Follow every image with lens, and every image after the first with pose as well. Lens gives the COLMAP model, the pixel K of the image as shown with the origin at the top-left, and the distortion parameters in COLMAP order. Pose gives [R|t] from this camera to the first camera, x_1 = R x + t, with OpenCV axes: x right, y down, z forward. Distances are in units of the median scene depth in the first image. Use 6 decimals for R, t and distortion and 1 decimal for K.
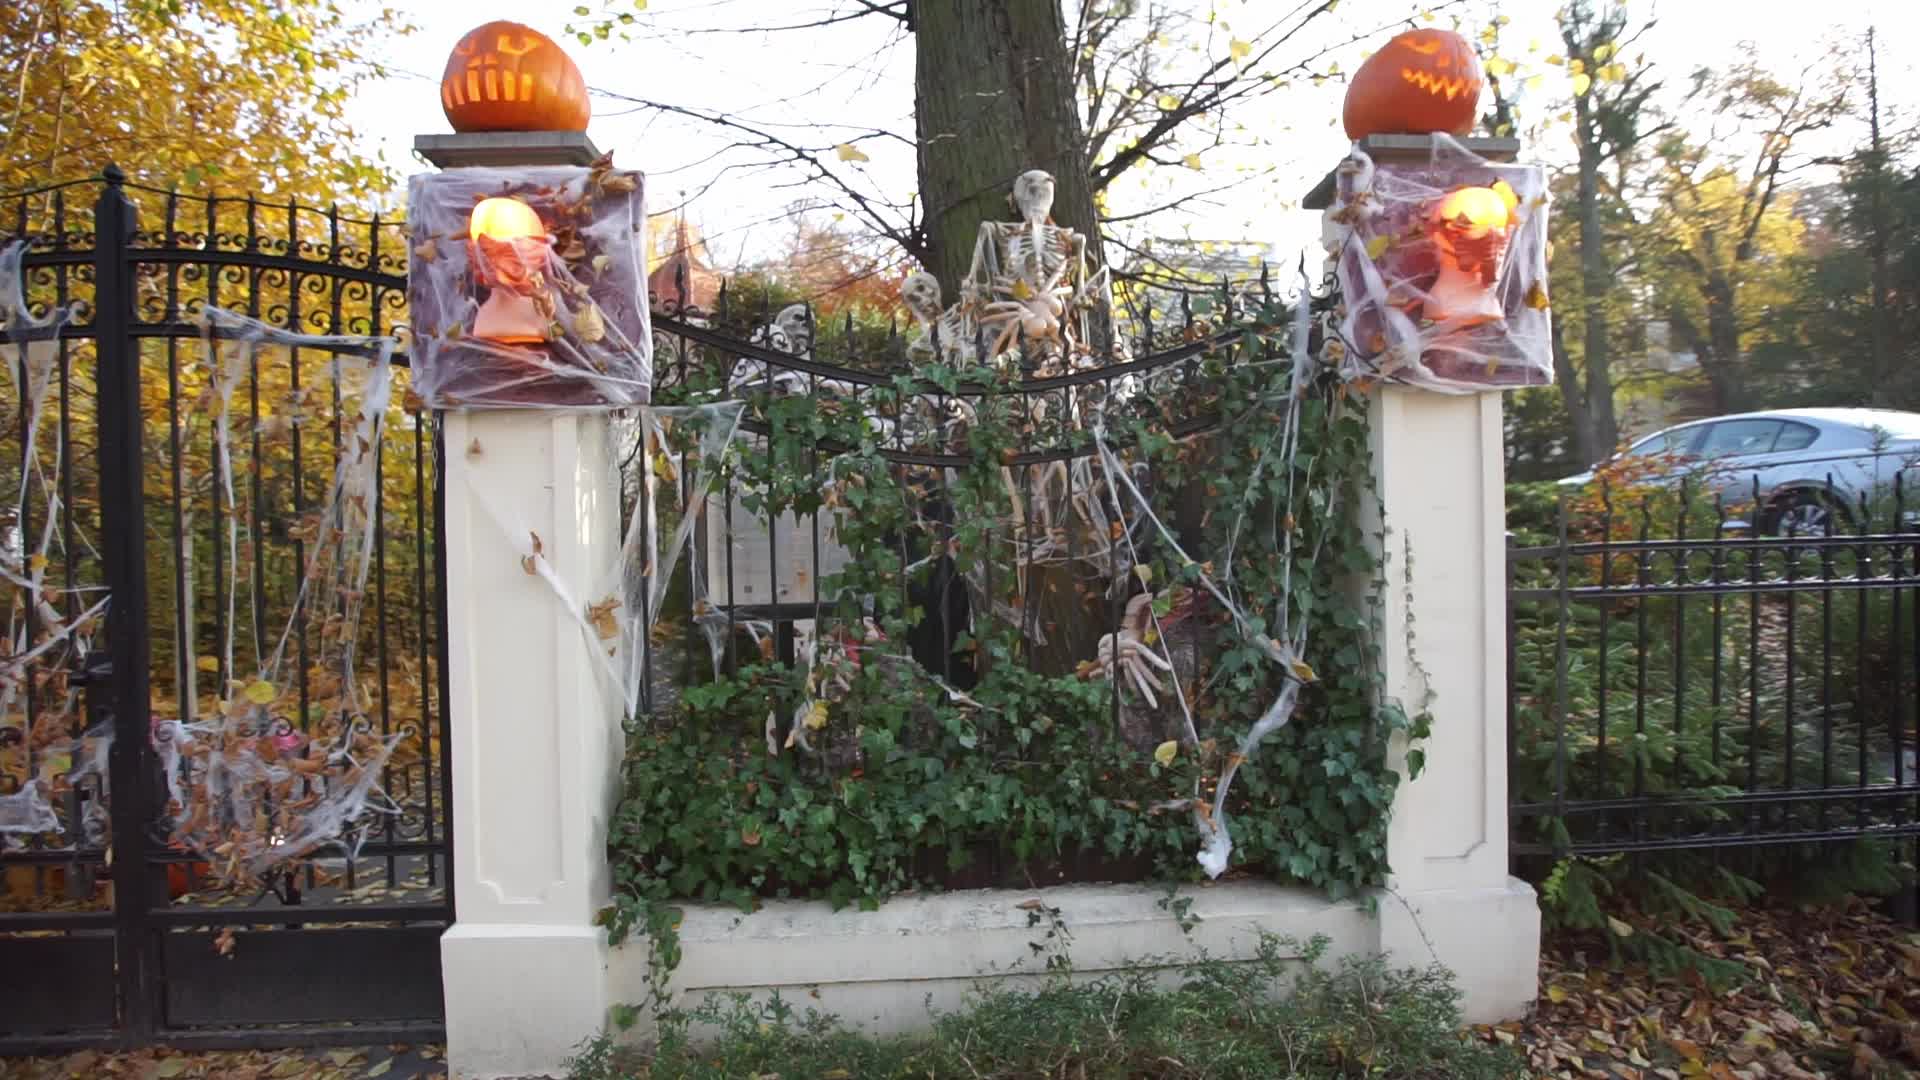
lens RADIAL K [[866.2, 0, 960.0], [0, 866.2, 540.0], [0, 0, 1]] dist [-0.037407, 0.000404]
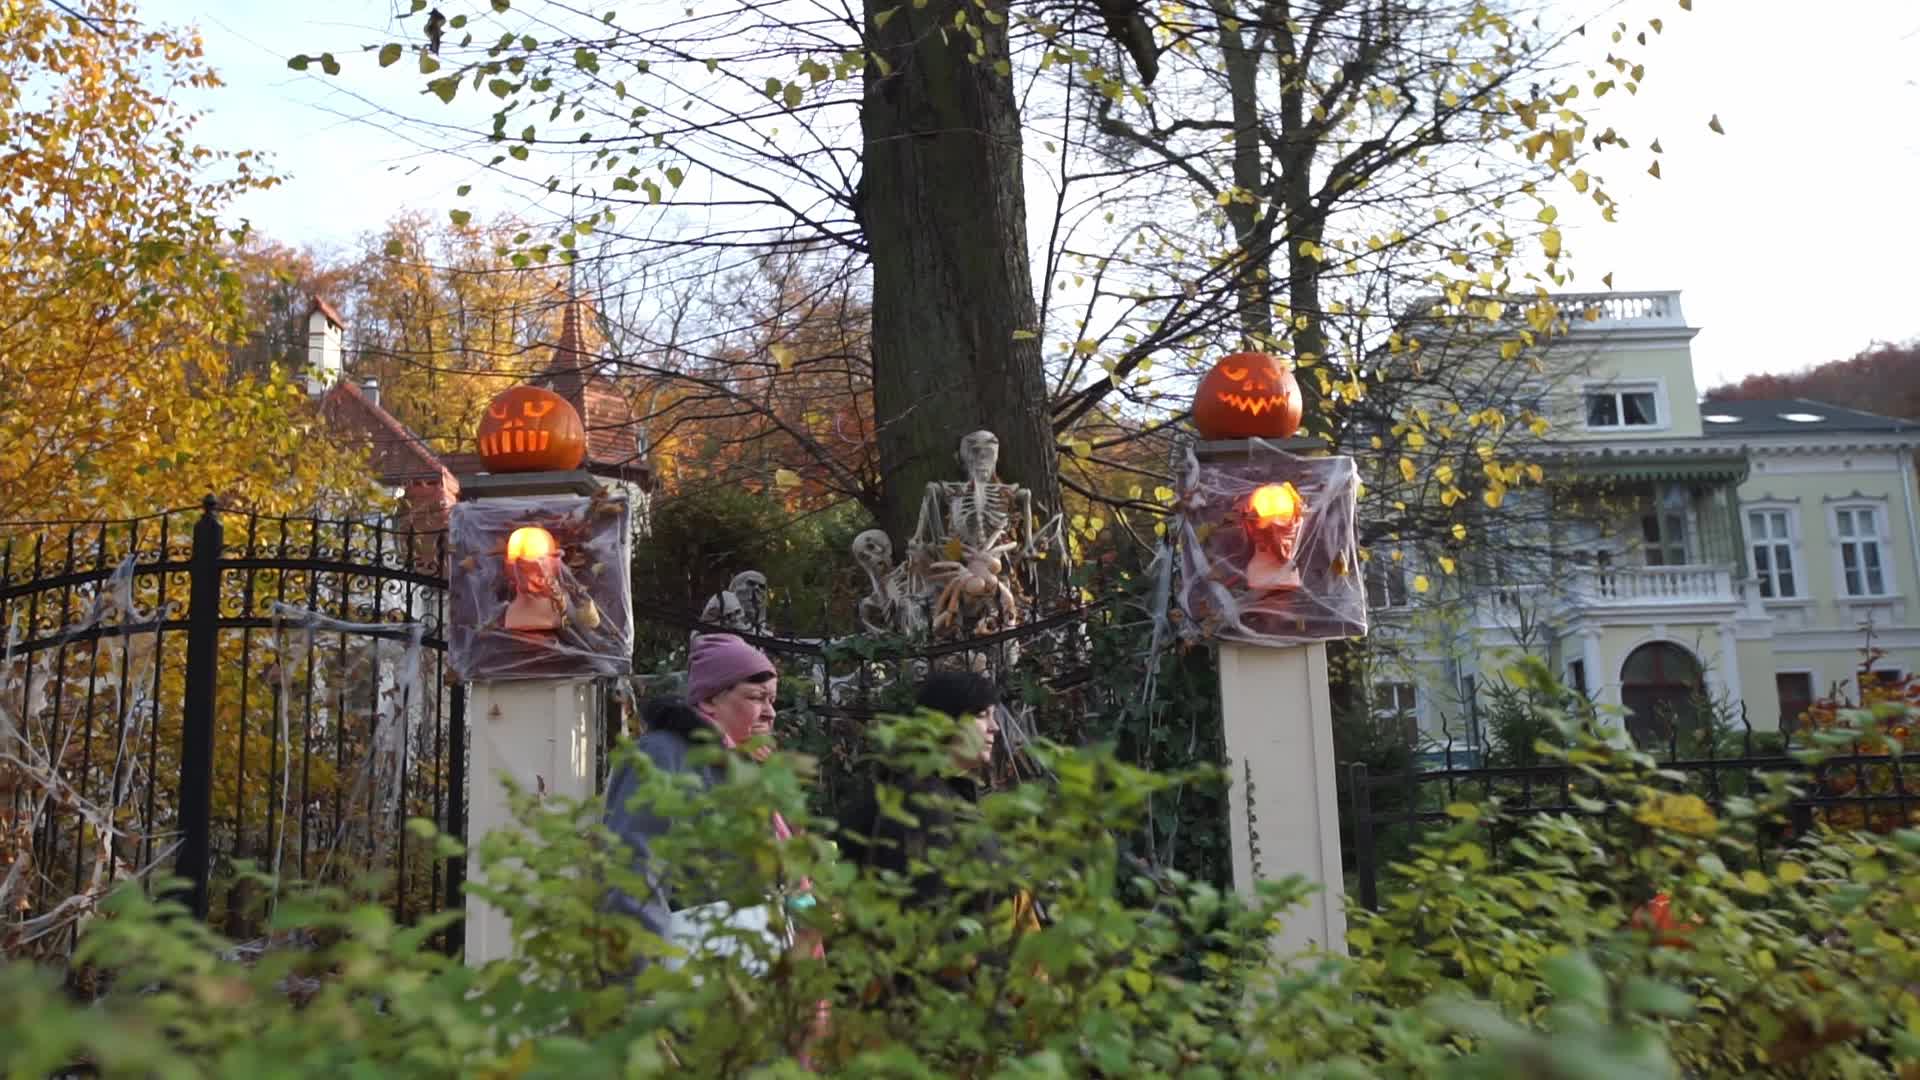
lens RADIAL K [[1764.8, 0, 941.7], [0, 1764.8, 535.3], [0, 0, 1]] dist [0.010056, 0.002354]
pose [[0.995325, -0.033764, -0.090487, 0.335528], [0.014958, 0.979489, -0.200943, 0.169503], [0.095416, 0.198650, 0.975415, -1.516408]]
